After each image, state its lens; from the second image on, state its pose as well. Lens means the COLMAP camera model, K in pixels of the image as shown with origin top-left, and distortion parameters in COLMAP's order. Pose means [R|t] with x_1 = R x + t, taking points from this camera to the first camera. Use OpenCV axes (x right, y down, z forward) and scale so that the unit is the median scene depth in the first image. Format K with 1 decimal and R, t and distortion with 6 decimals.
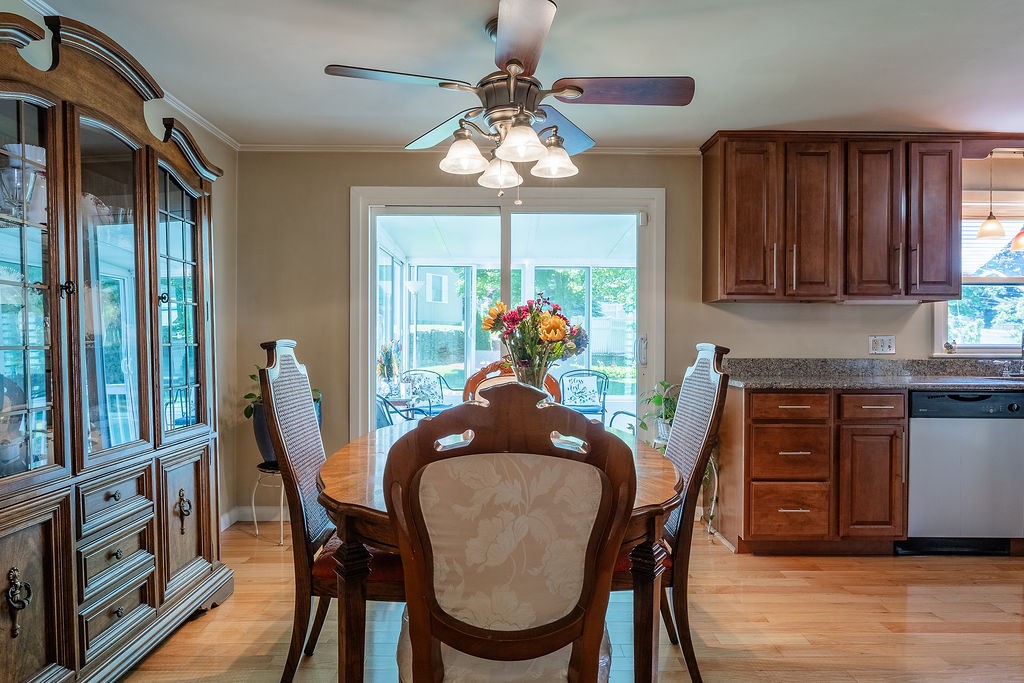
lens RADIAL K [[571.4, 0, 512.0], [0, 571.4, 341.5], [0, 0, 1]] dist [0.001427, 0.000387]
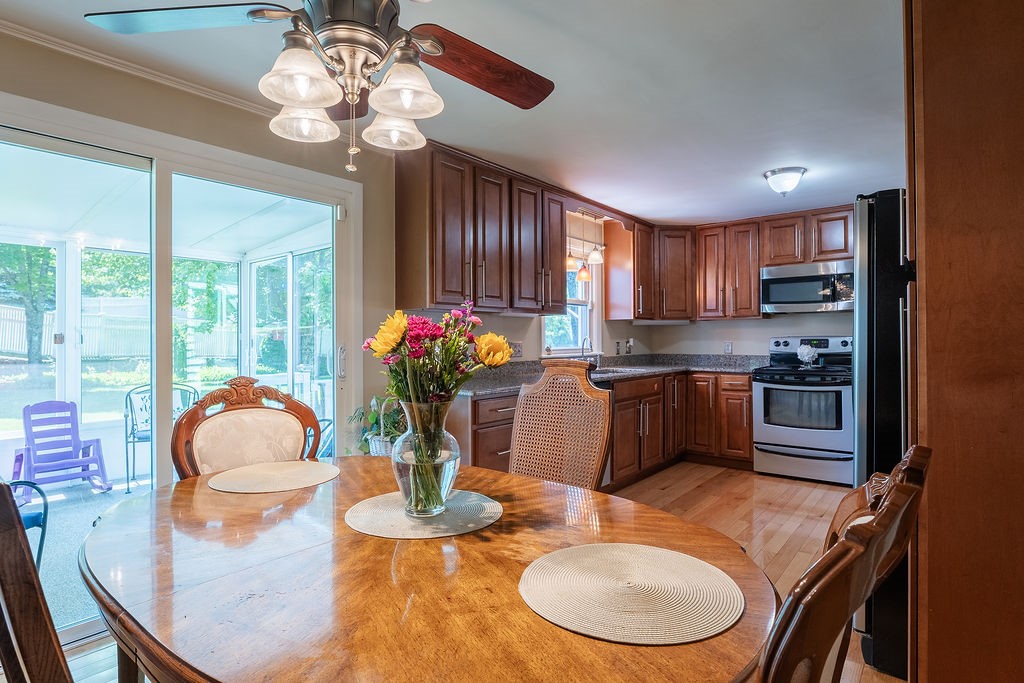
lens RADIAL K [[533.9, 0, 512.0], [0, 533.9, 341.5], [0, 0, 1]] dist [-0.026117, 0.000209]
pose [[0.645869, -0.010505, 0.763376, -0.236164], [0.008549, 0.999942, 0.006527, -0.019250], [-0.763401, 0.002310, 0.645921, 0.273217]]
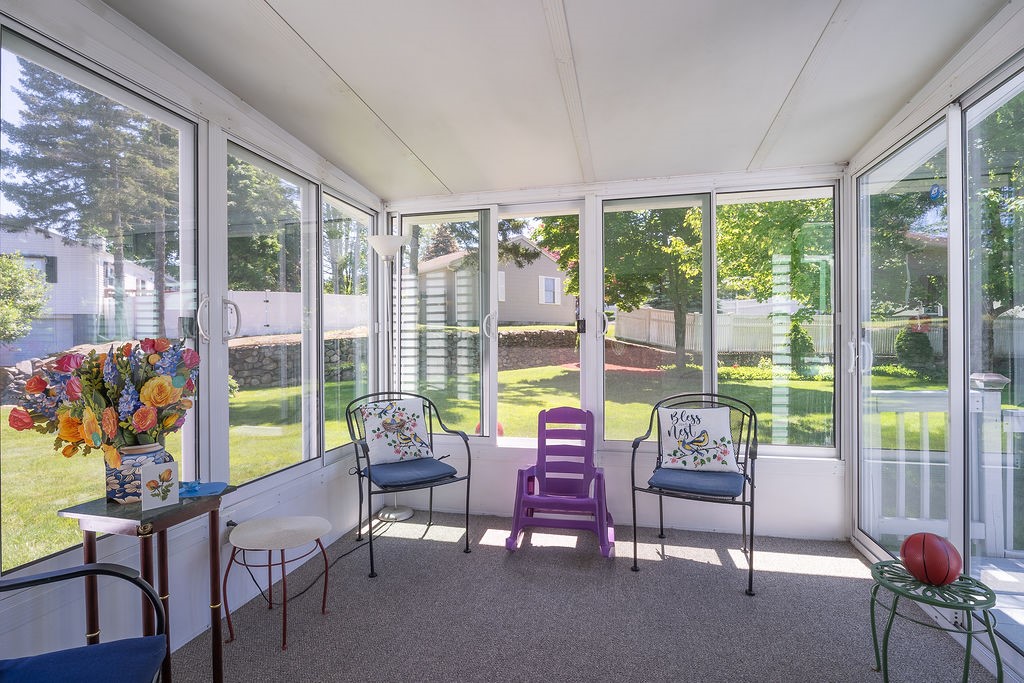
lens RADIAL K [[500.8, 0, 512.0], [0, 500.8, 341.5], [0, 0, 1]] dist [0.002180, 0.000196]
pose [[0.972048, -0.013876, -0.234373, 0.130971], [0.013700, 0.999903, -0.002380, 0.003627], [0.234384, -0.000897, 0.972144, 1.029649]]
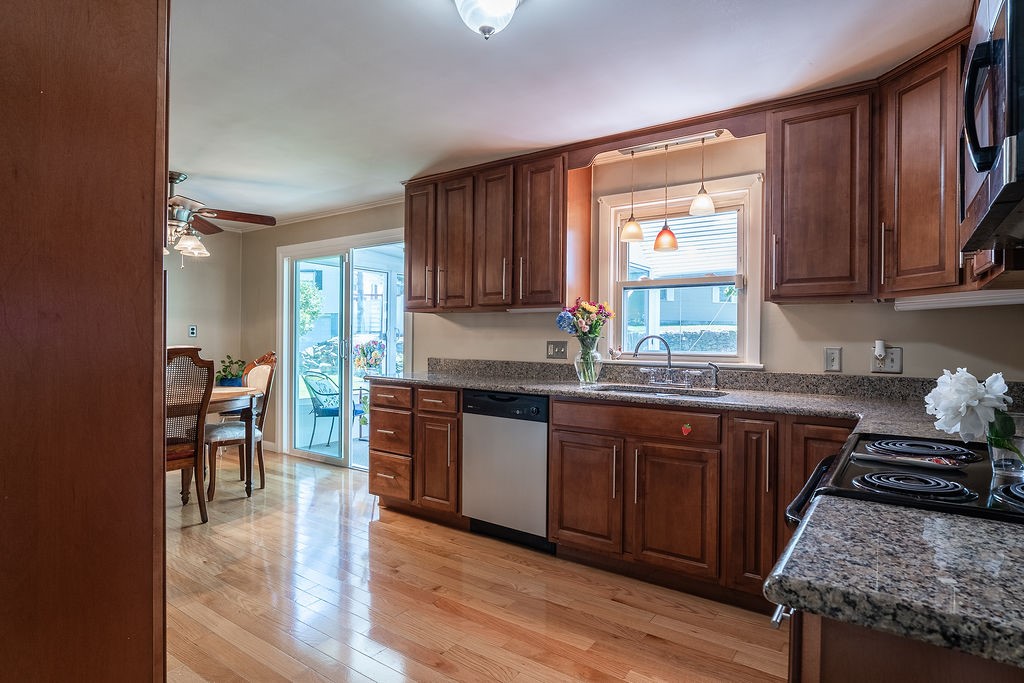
lens RADIAL K [[549.7, 0, 512.0], [0, 549.7, 341.5], [0, 0, 1]] dist [-0.002085, -0.000234]
pose [[0.809716, 0.008306, -0.586763, 1.213124], [-0.007961, 0.999963, 0.003169, -0.012553], [0.586767, 0.002105, 0.809753, 0.131086]]
